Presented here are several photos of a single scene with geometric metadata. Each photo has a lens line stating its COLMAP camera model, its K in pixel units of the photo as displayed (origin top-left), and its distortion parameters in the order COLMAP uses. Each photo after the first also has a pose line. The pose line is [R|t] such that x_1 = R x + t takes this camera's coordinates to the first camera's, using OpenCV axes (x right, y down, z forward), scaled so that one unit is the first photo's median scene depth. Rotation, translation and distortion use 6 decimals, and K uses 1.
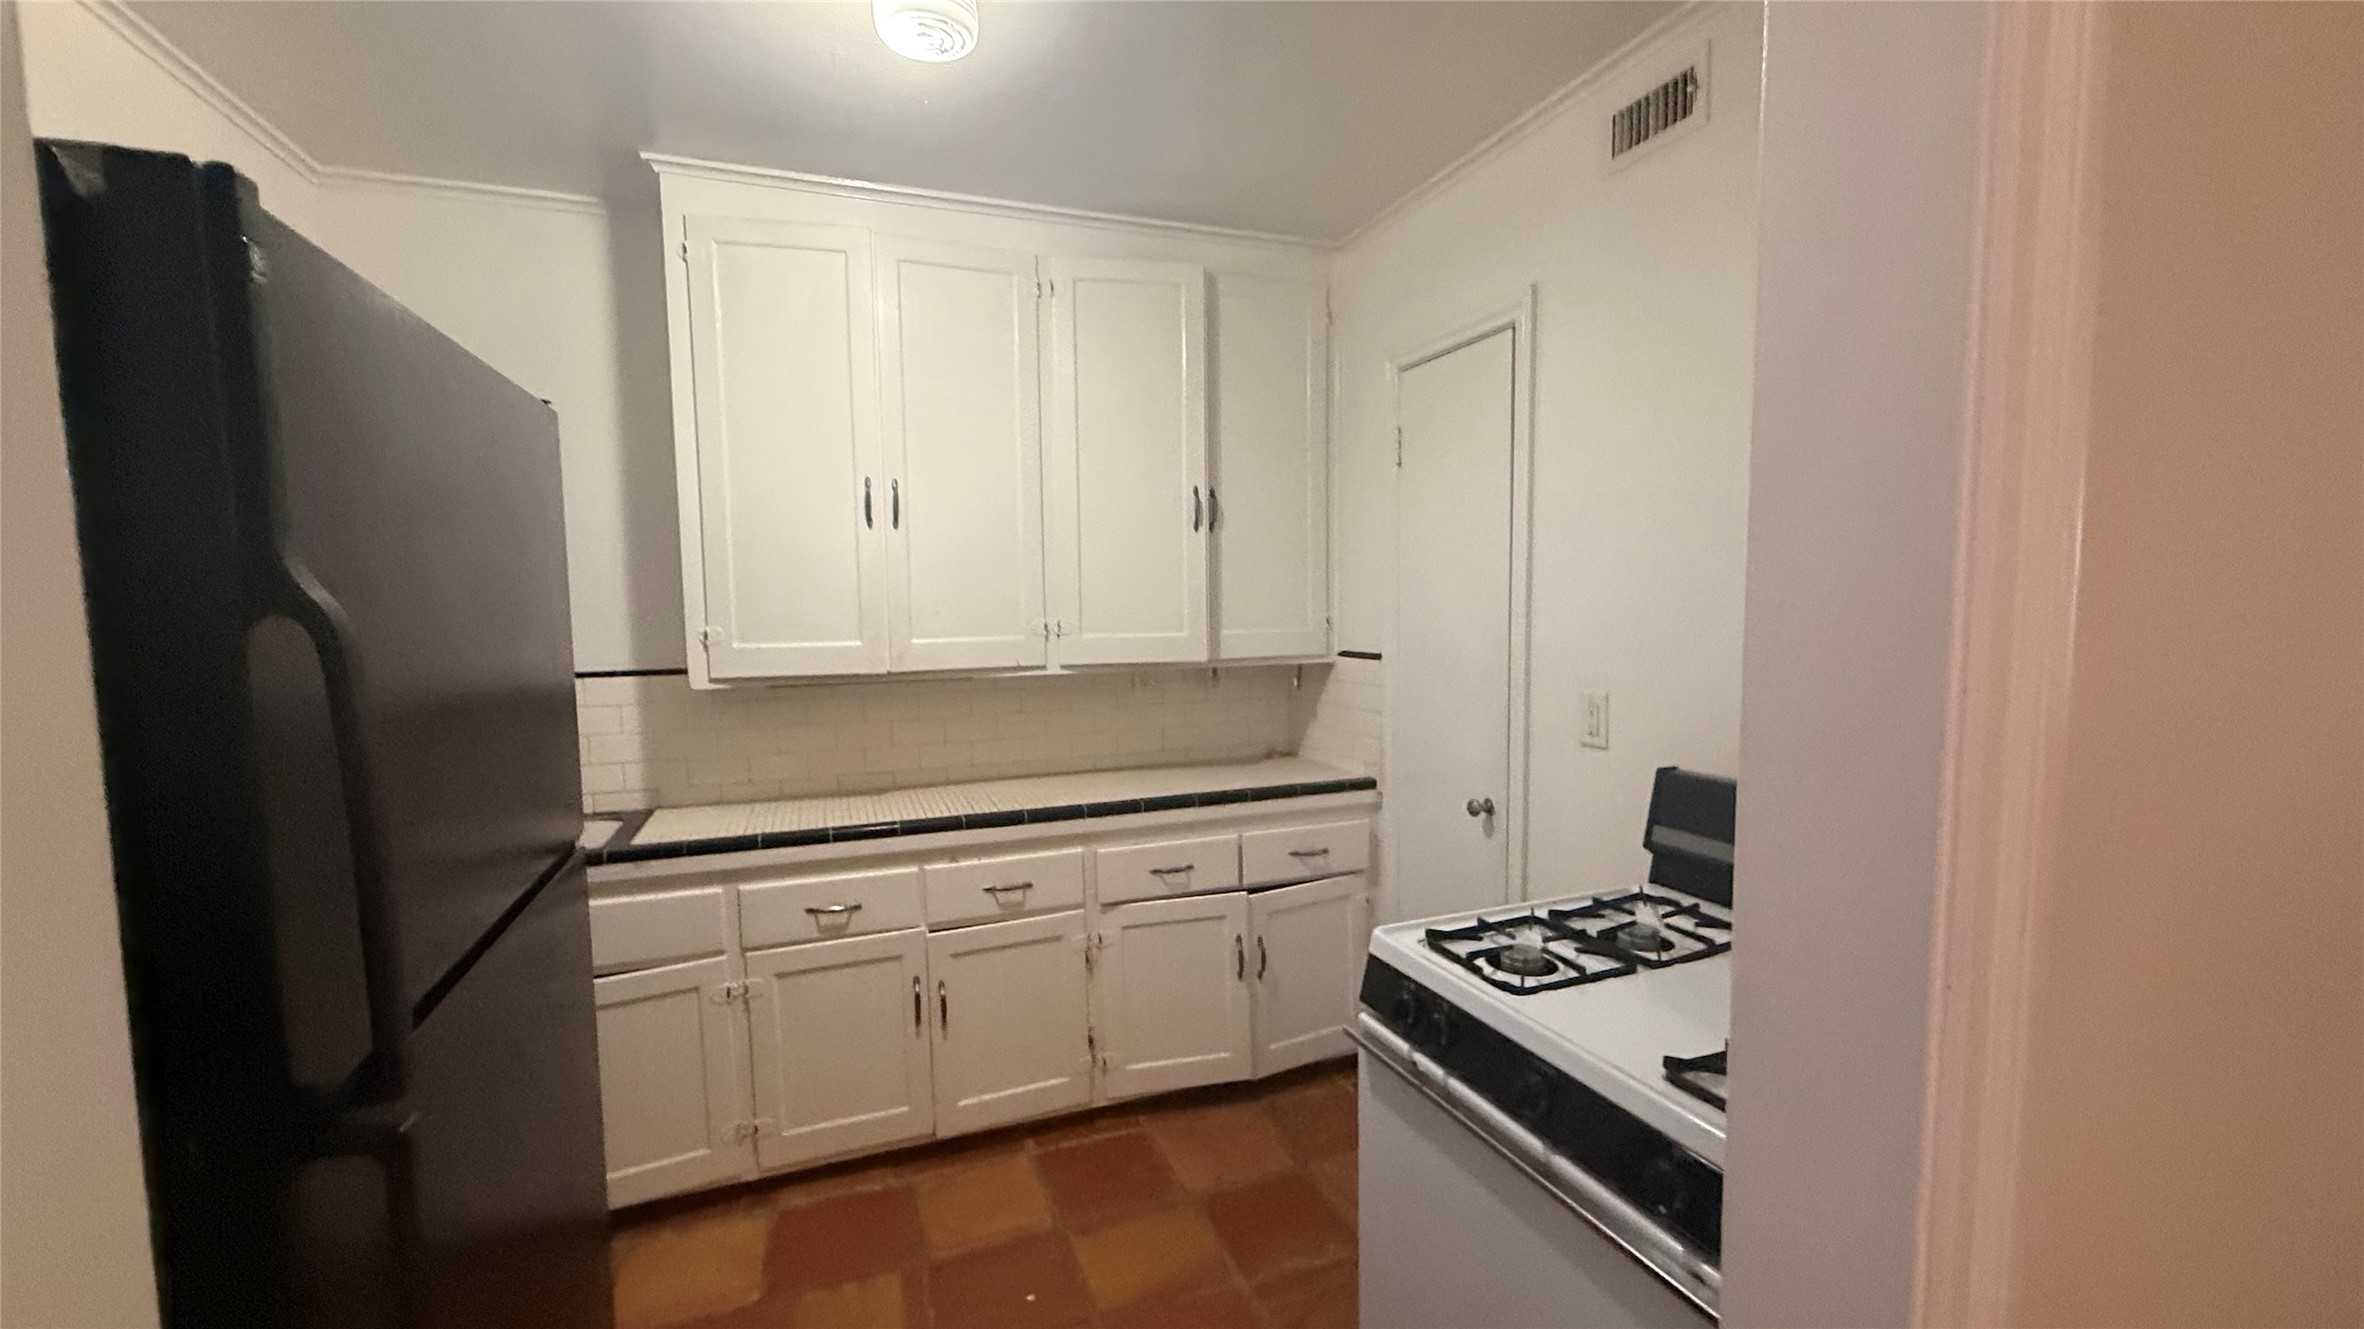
lens RADIAL K [[937.1, 0, 1175.5], [0, 937.1, 672.2], [0, 0, 1]] dist [-0.001947, 0.001246]
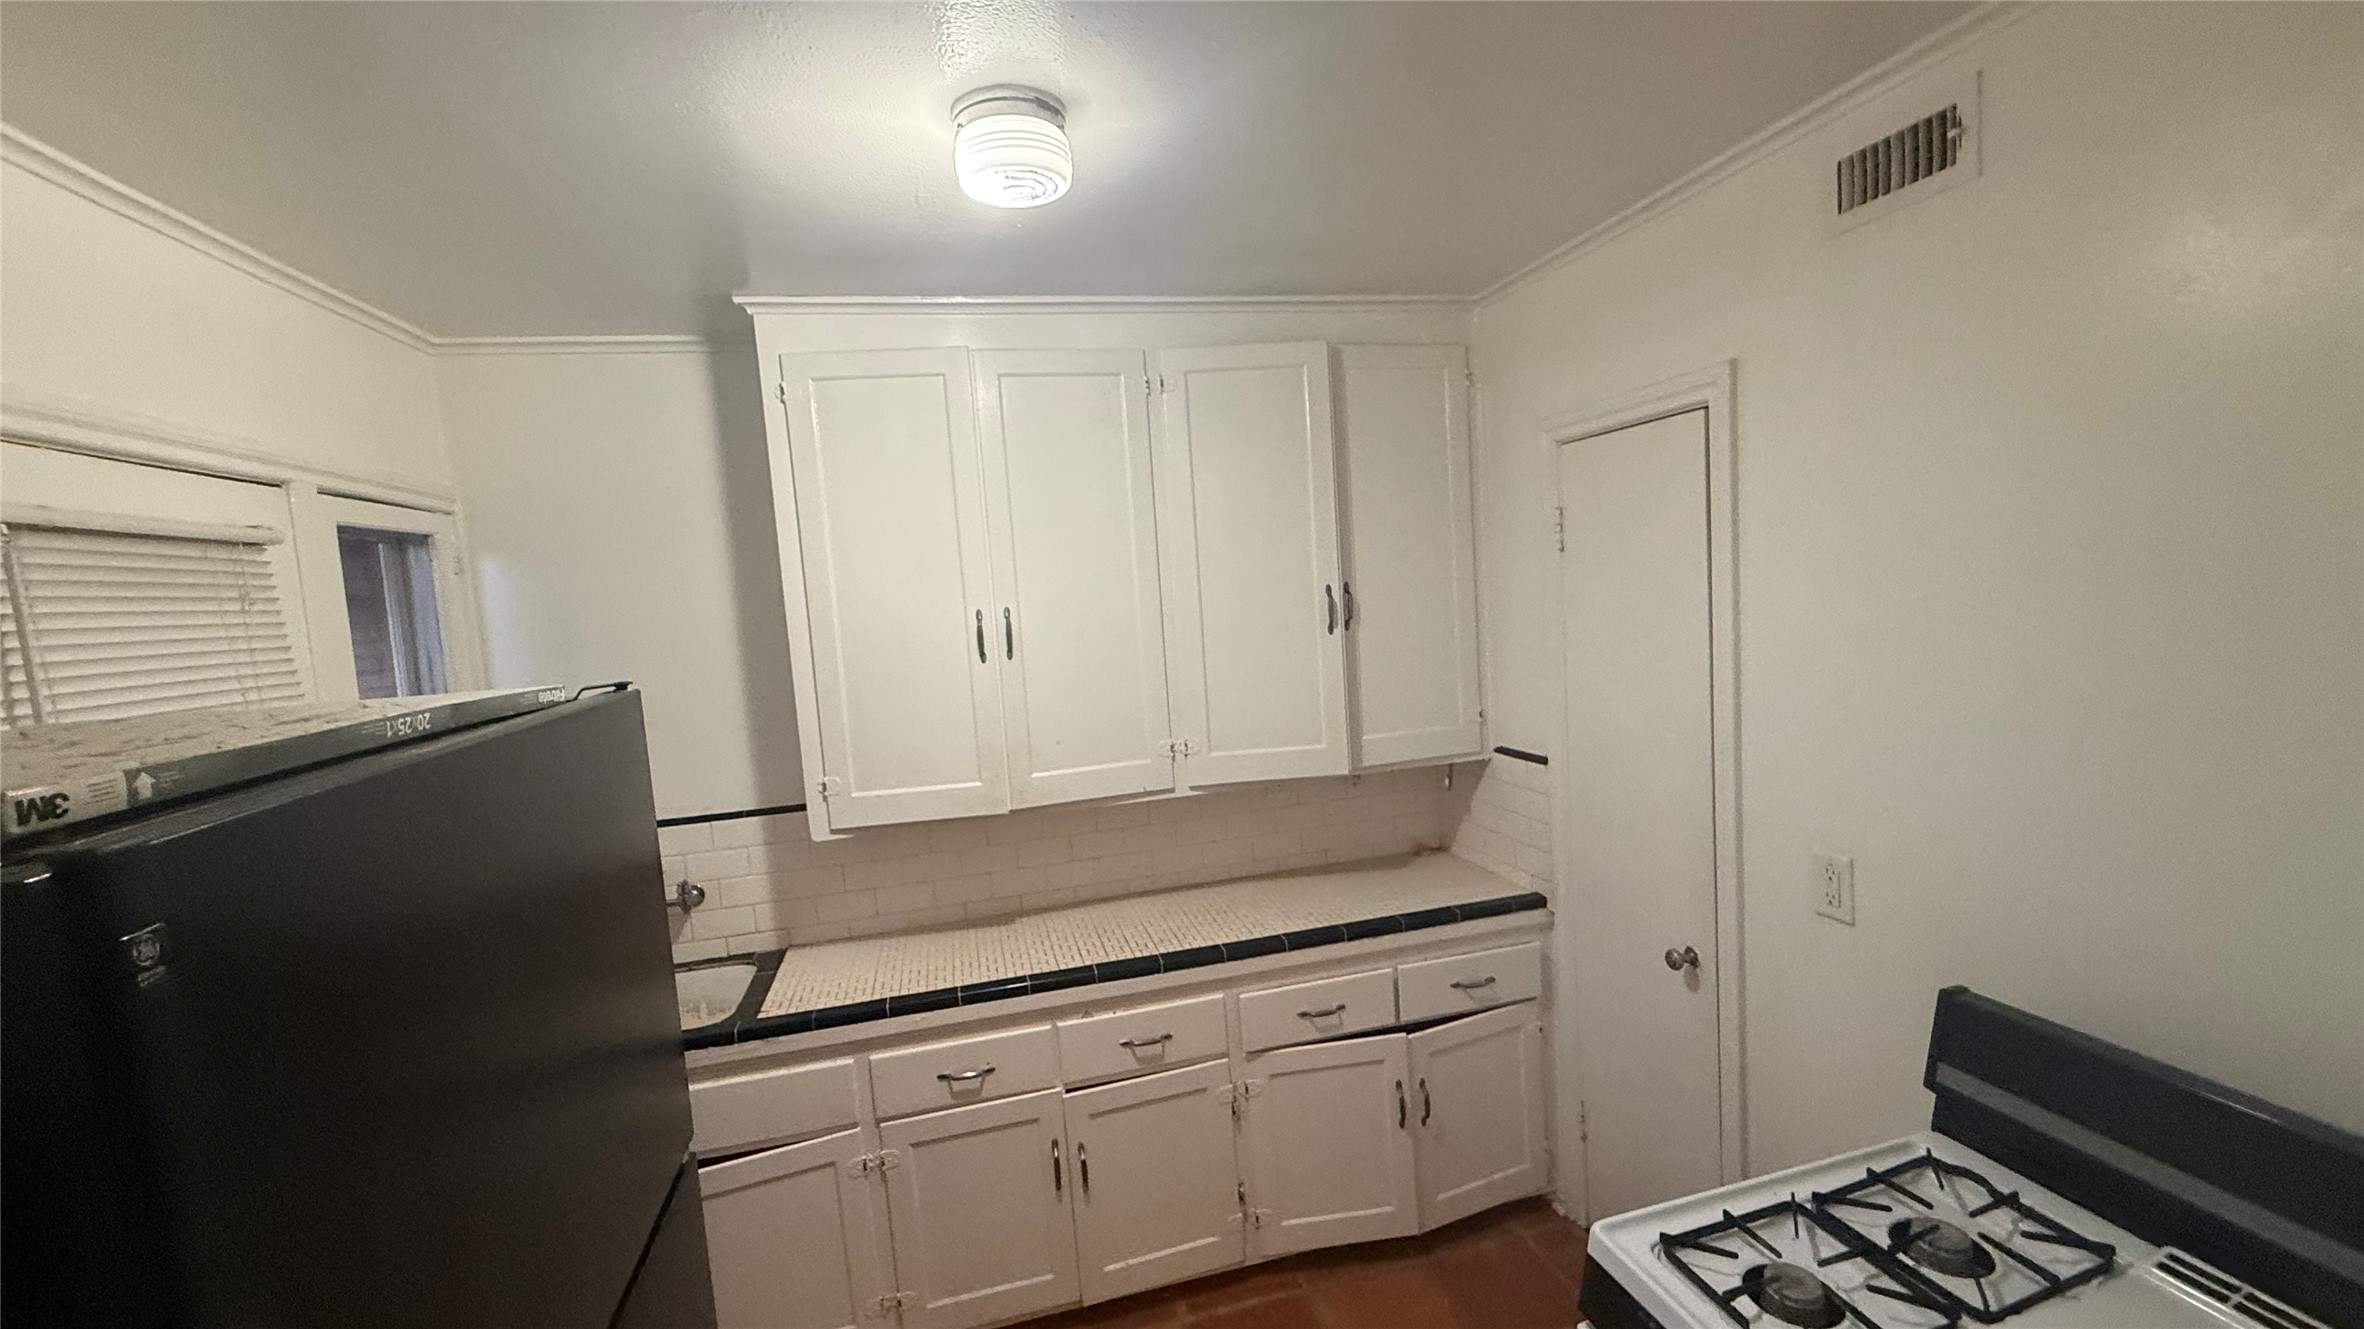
lens RADIAL K [[937.1, 0, 1175.8], [0, 937.1, 670.1], [0, 0, 1]] dist [-0.001947, 0.001246]
pose [[0.991265, -0.044344, -0.124207, -0.018044], [0.046339, 0.998838, 0.013218, -0.154231], [0.123477, -0.018858, 0.992168, 0.090529]]
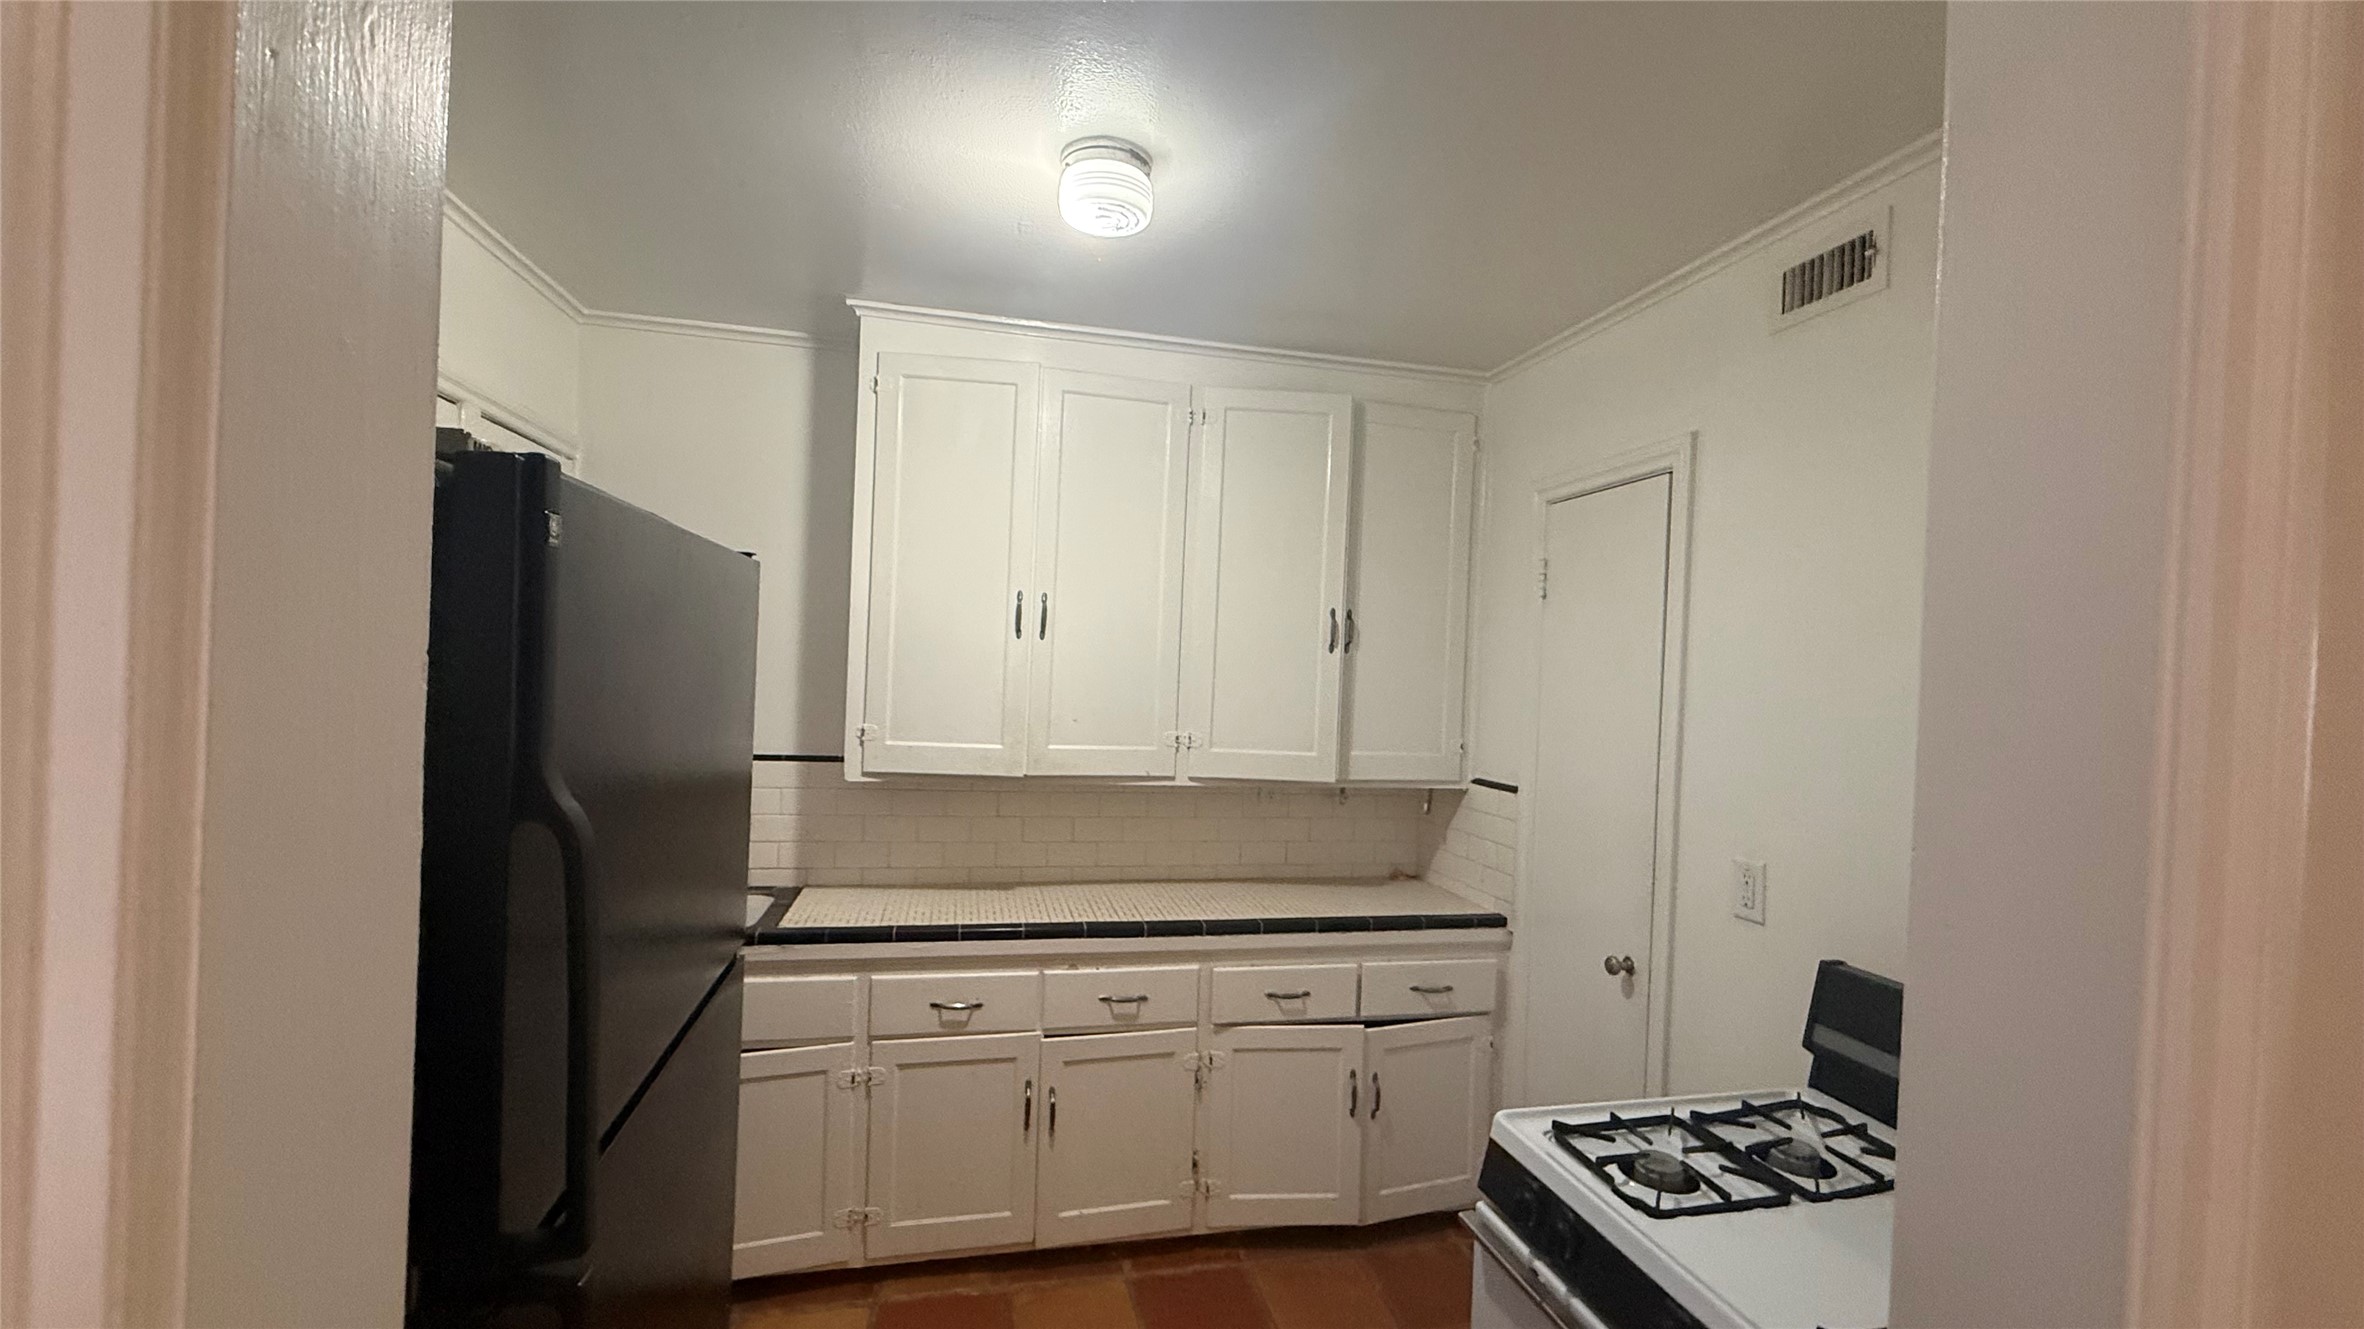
lens RADIAL K [[937.1, 0, 1175.6], [0, 937.1, 672.4], [0, 0, 1]] dist [-0.001947, 0.001246]
pose [[0.988887, 0.054948, -0.138140, -0.003292], [-0.065270, 0.995315, -0.071336, -0.053449], [0.133573, 0.079559, 0.987840, -0.016674]]
